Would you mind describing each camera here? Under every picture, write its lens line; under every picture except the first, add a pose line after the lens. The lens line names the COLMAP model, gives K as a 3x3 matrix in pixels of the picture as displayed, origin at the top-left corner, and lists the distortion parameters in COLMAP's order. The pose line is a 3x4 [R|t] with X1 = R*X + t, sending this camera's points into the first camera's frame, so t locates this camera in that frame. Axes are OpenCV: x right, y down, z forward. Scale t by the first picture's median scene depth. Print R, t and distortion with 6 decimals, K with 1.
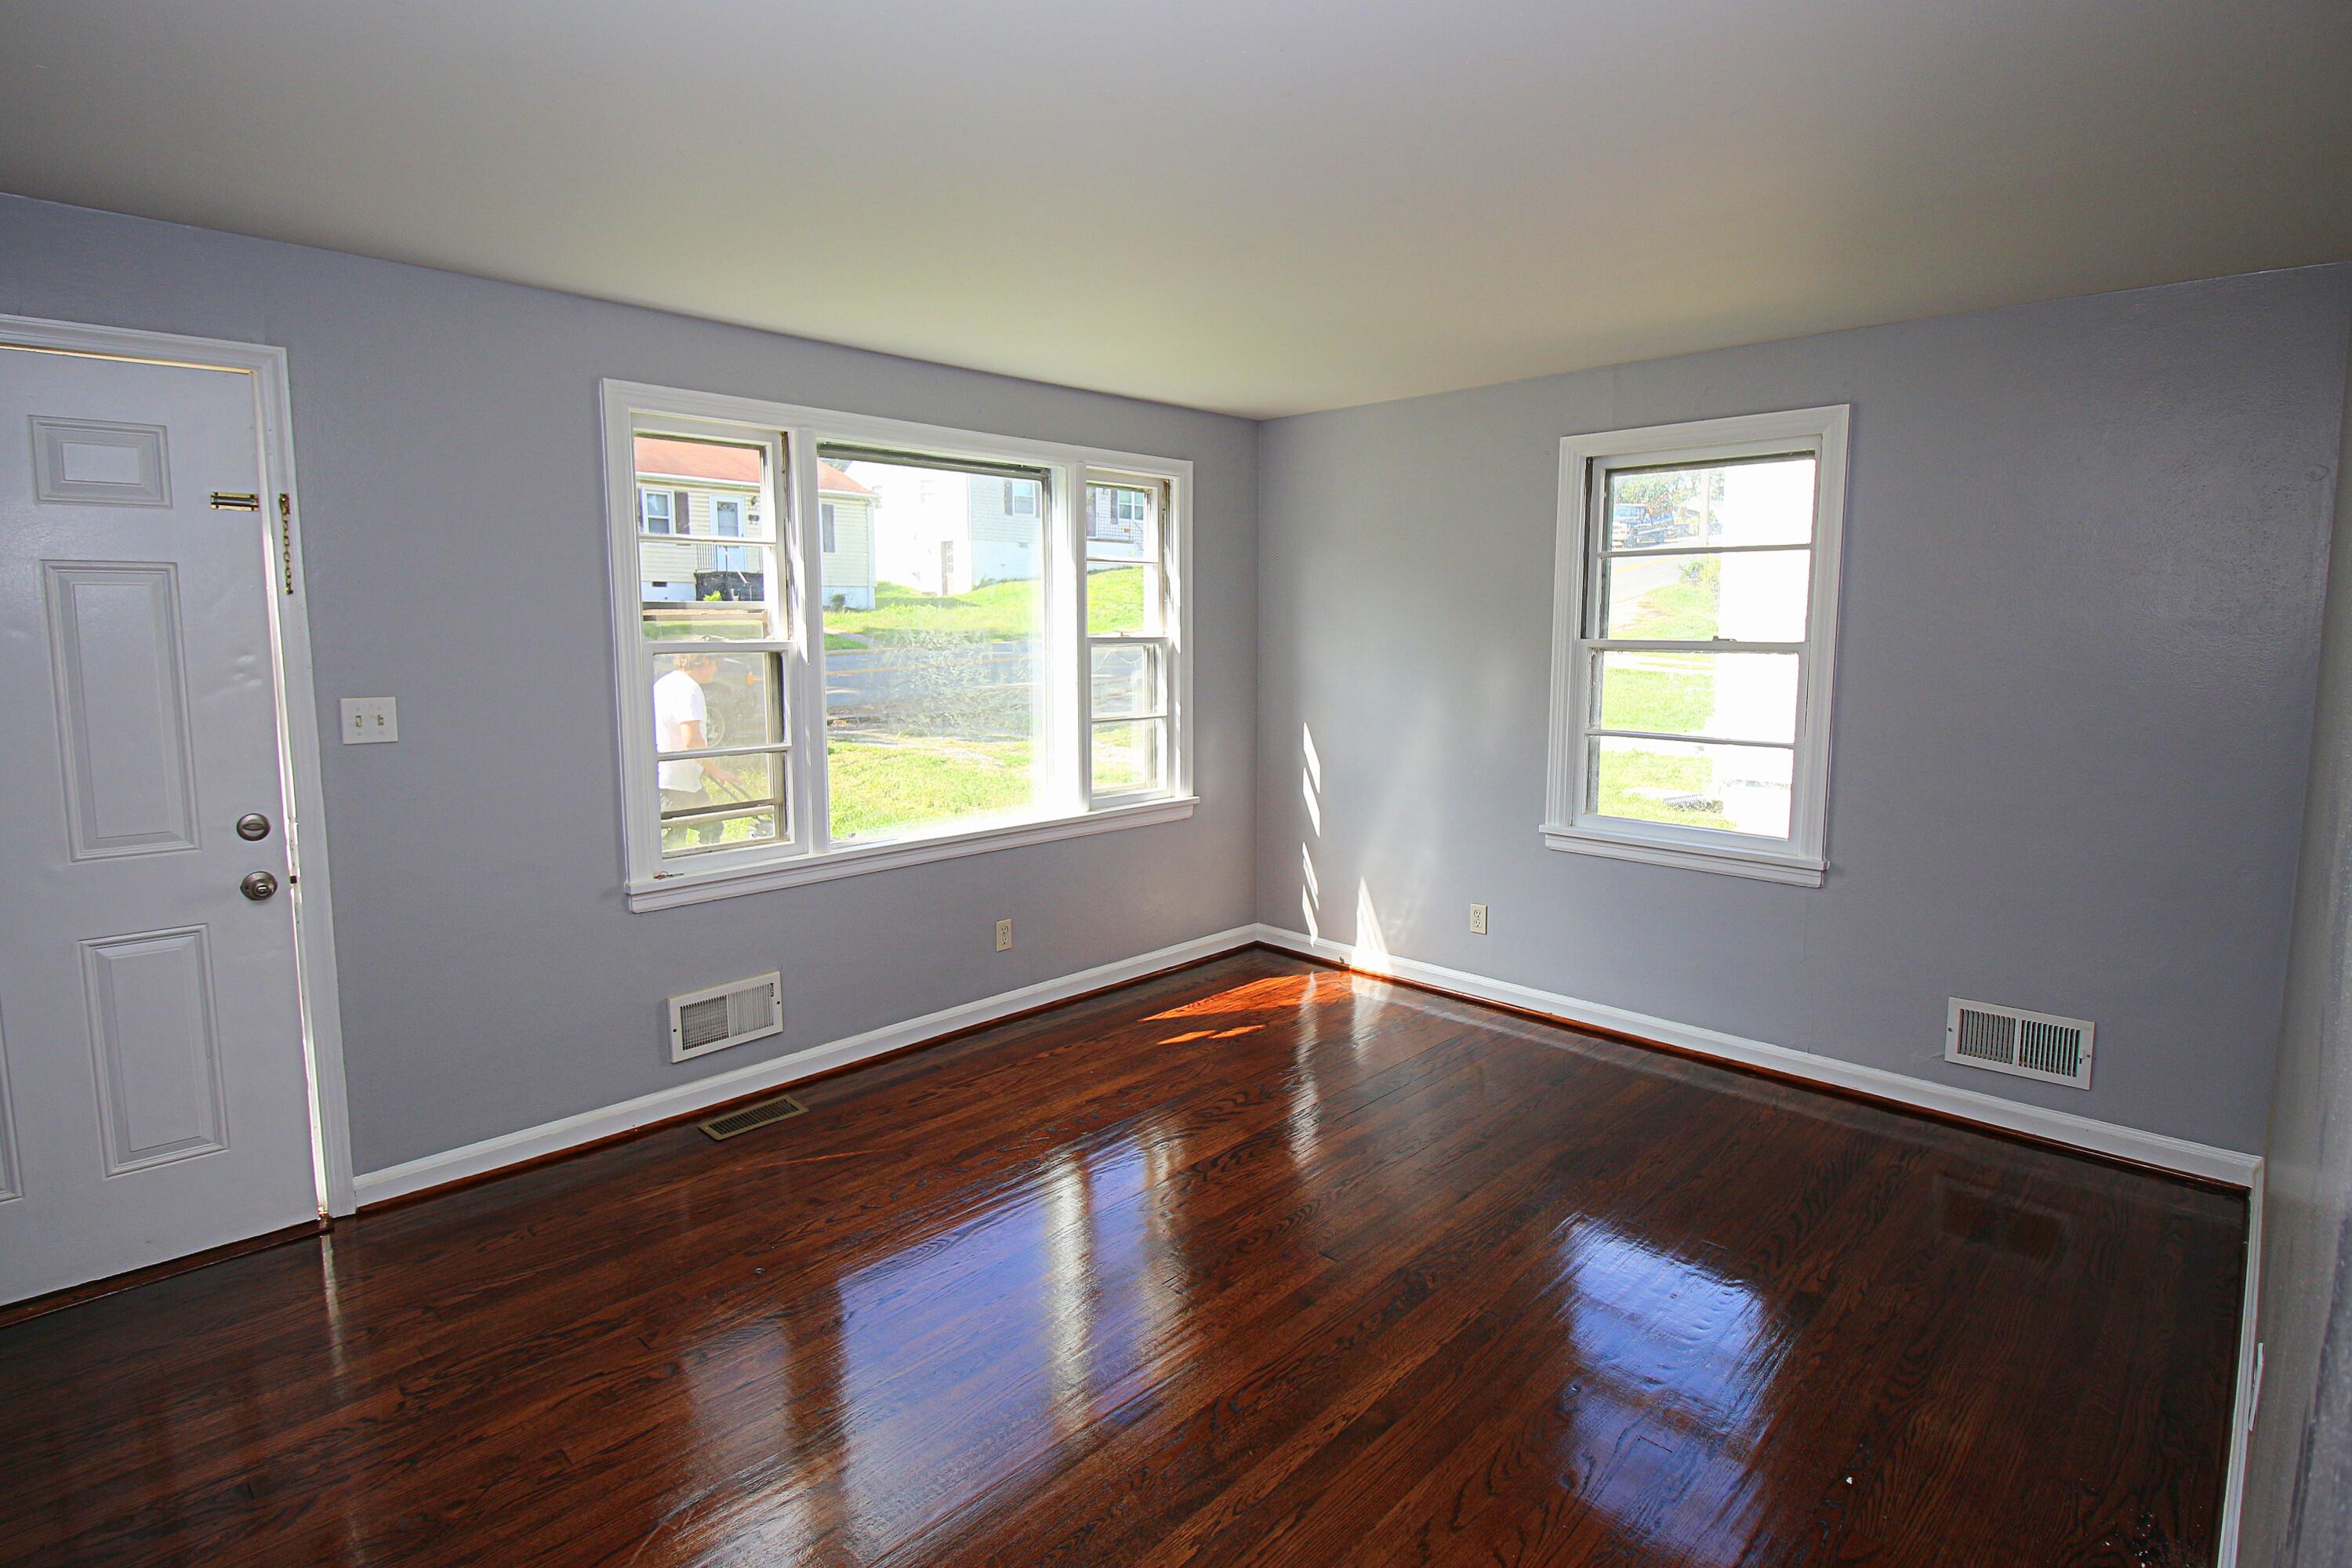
lens RADIAL K [[1076.1, 0, 1254.1], [0, 1076.1, 713.8], [0, 0, 1]] dist [-0.001849, -0.000708]
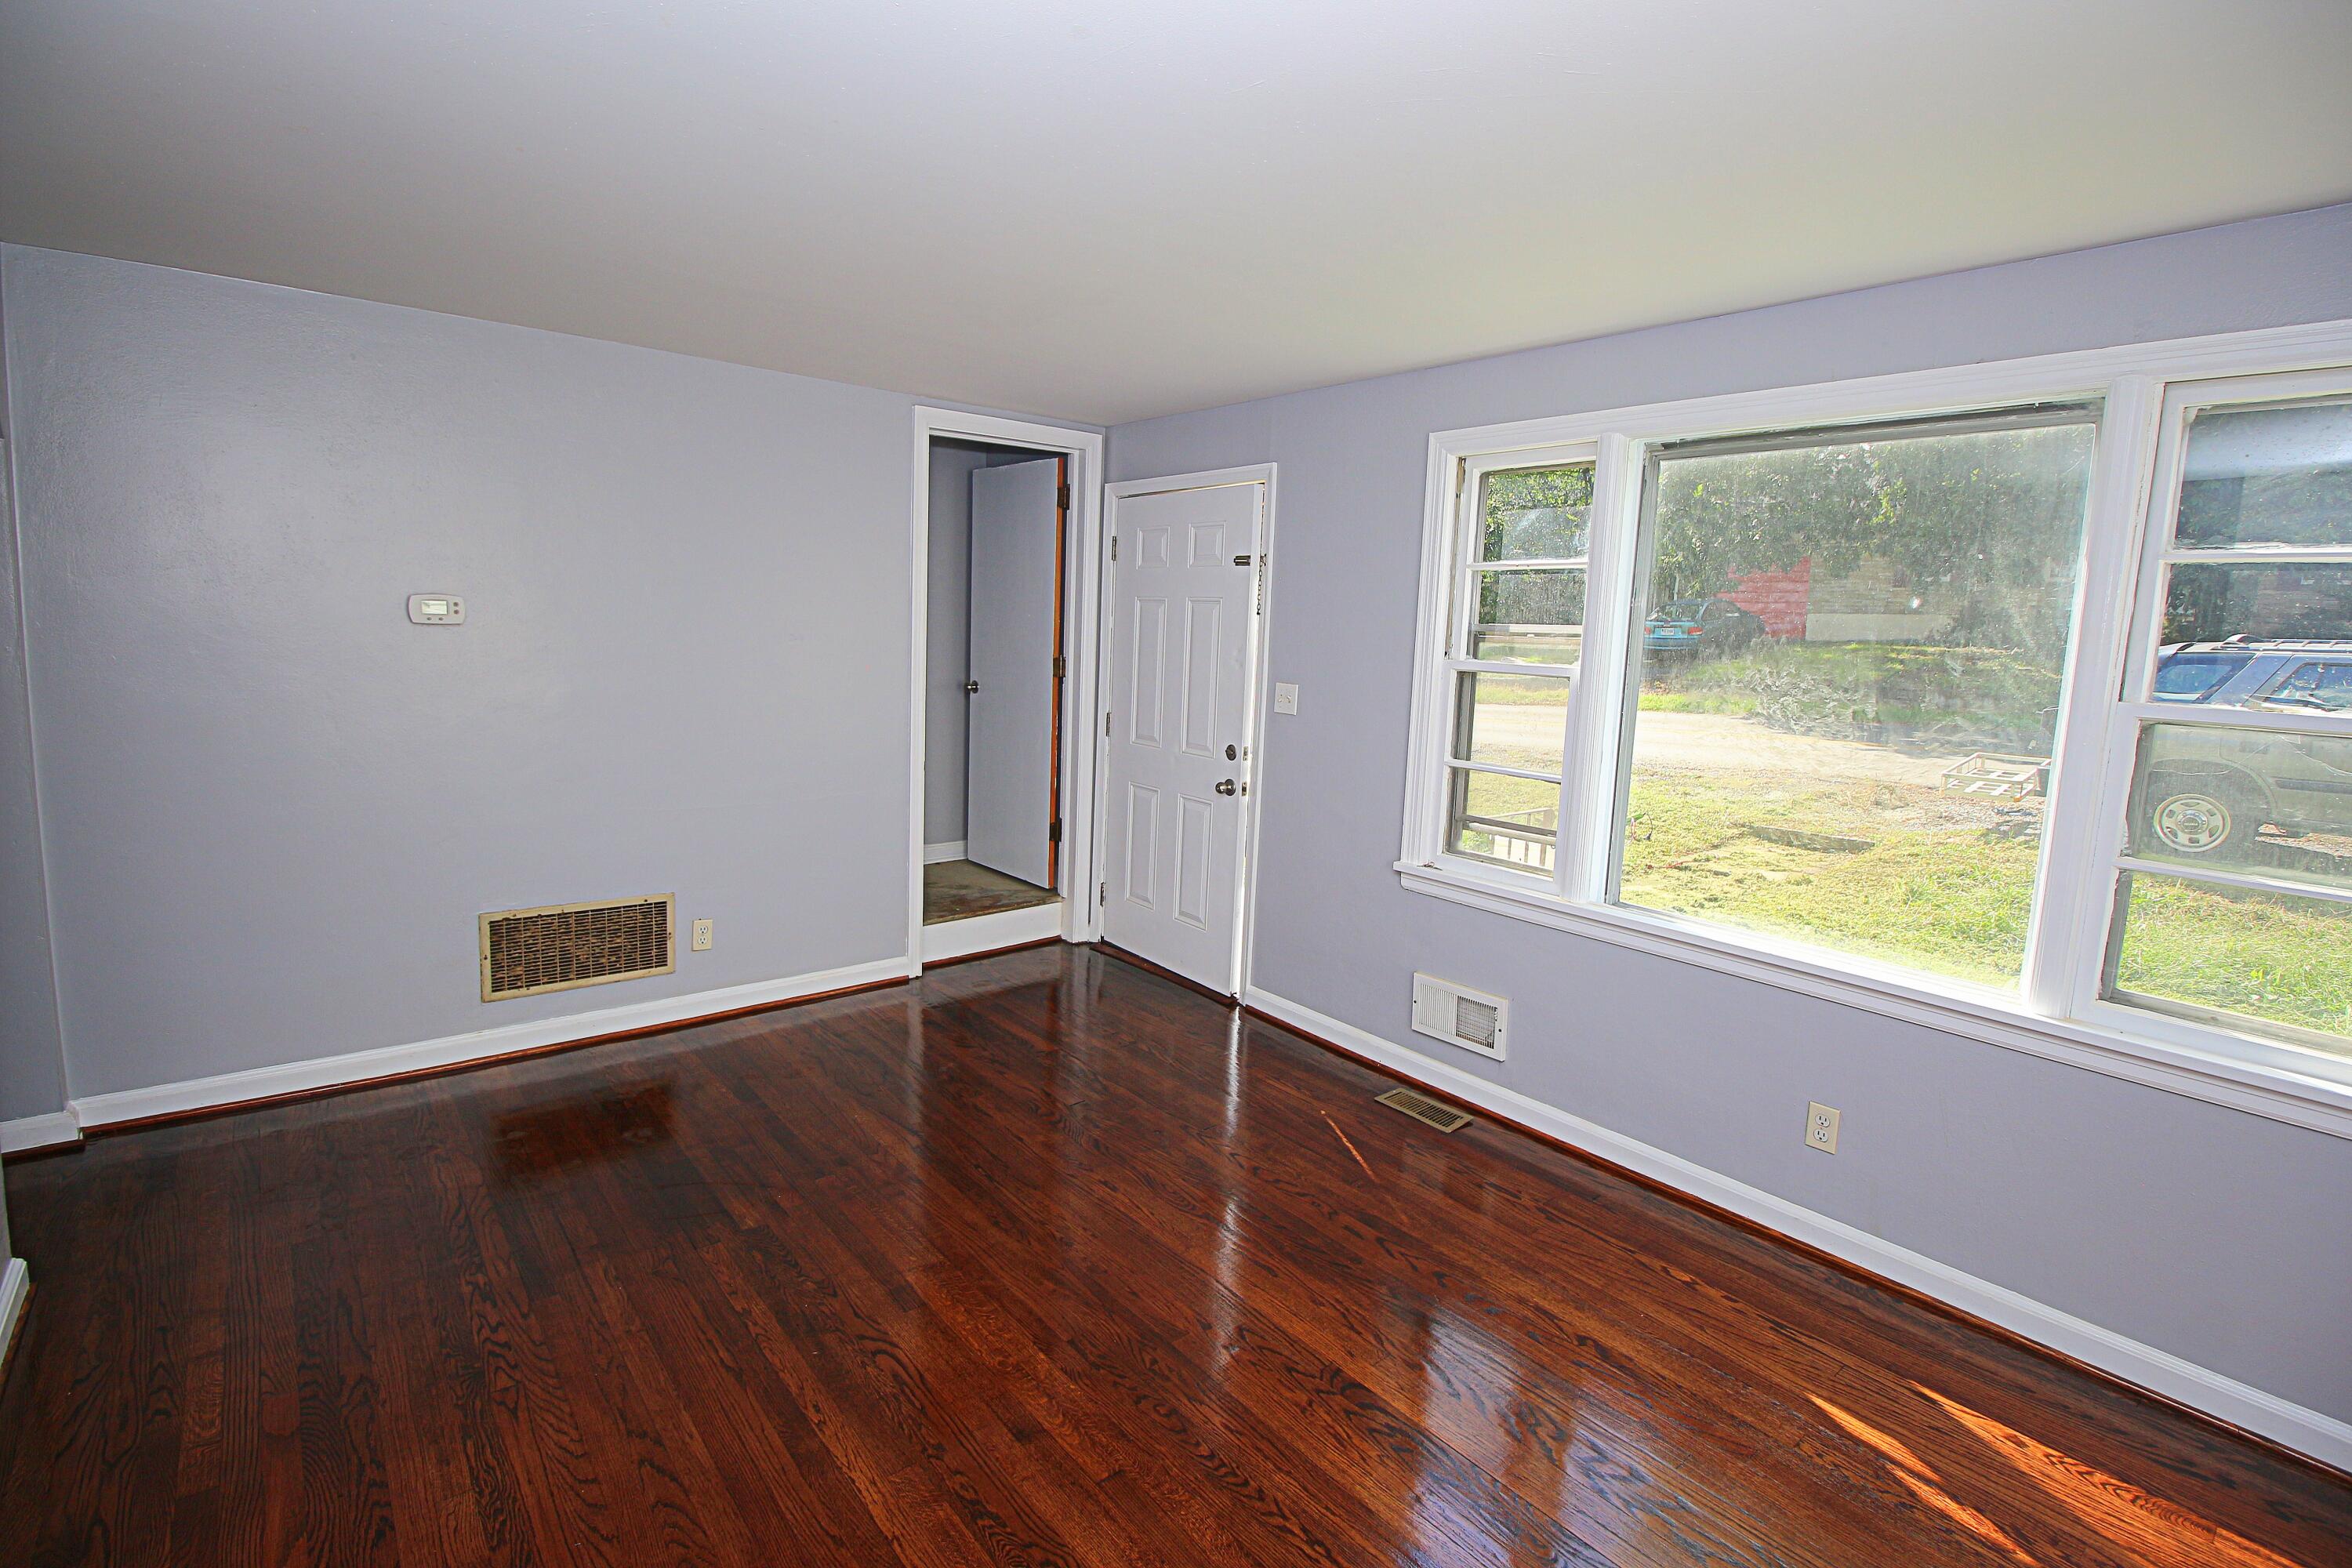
lens RADIAL K [[1099.9, 0, 1170.6], [0, 1099.9, 757.1], [0, 0, 1]] dist [0.000612, -0.013592]
pose [[-0.125098, 0.112134, -0.985787, 0.516625], [-0.126741, 0.983646, 0.127974, -0.063904], [0.984016, 0.140949, -0.108840, 0.711236]]
